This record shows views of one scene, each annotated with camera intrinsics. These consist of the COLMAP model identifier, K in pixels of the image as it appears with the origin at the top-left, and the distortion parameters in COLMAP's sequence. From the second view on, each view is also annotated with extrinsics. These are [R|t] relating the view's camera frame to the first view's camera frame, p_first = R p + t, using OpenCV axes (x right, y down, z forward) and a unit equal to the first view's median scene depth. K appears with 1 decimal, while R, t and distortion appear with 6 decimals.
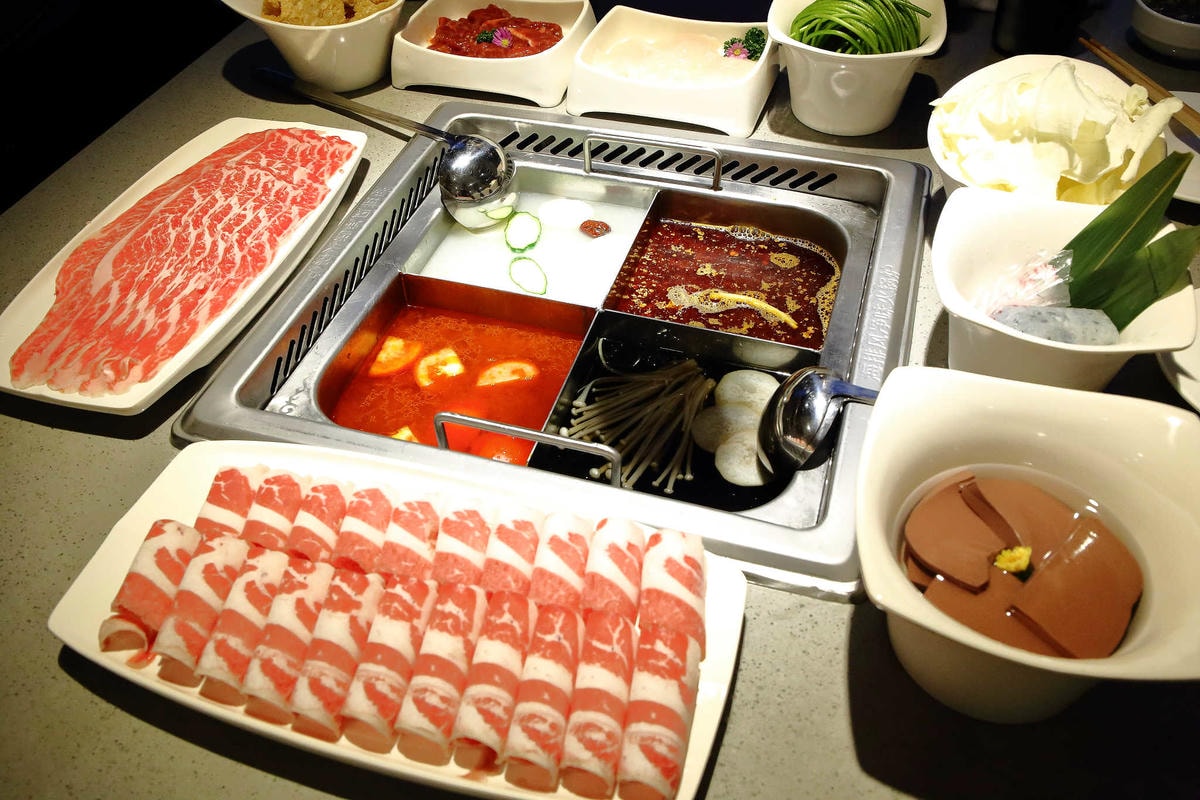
lens RADIAL K [[1059.0, 0, 595.9], [0, 1059.0, 405.5], [0, 0, 1]] dist [-0.046997, 0.058678]
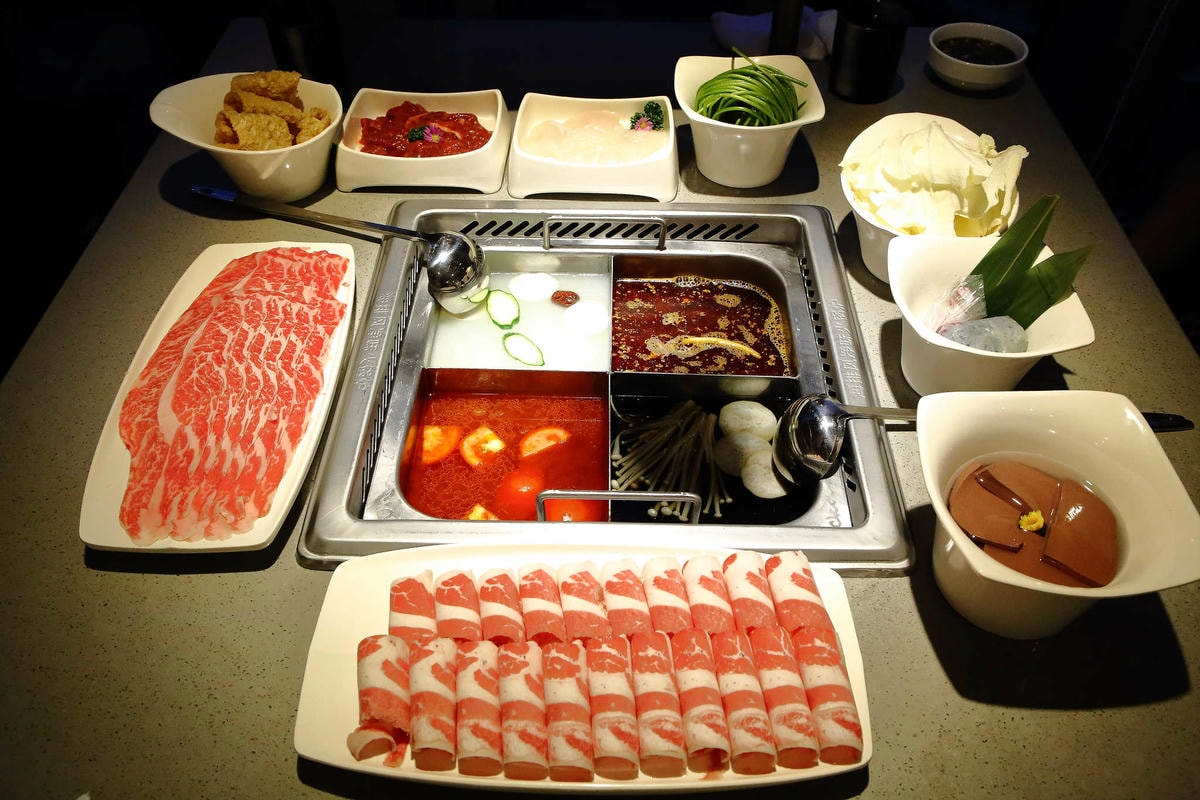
lens RADIAL K [[1043.2, 0, 599.3], [0, 1043.2, 403.4], [0, 0, 1]] dist [-0.050410, 0.004504]
pose [[0.953364, -0.179195, 0.242871, -0.311687], [0.174720, 0.983804, 0.040025, -0.111297], [-0.246110, 0.004276, 0.969232, -0.124921]]
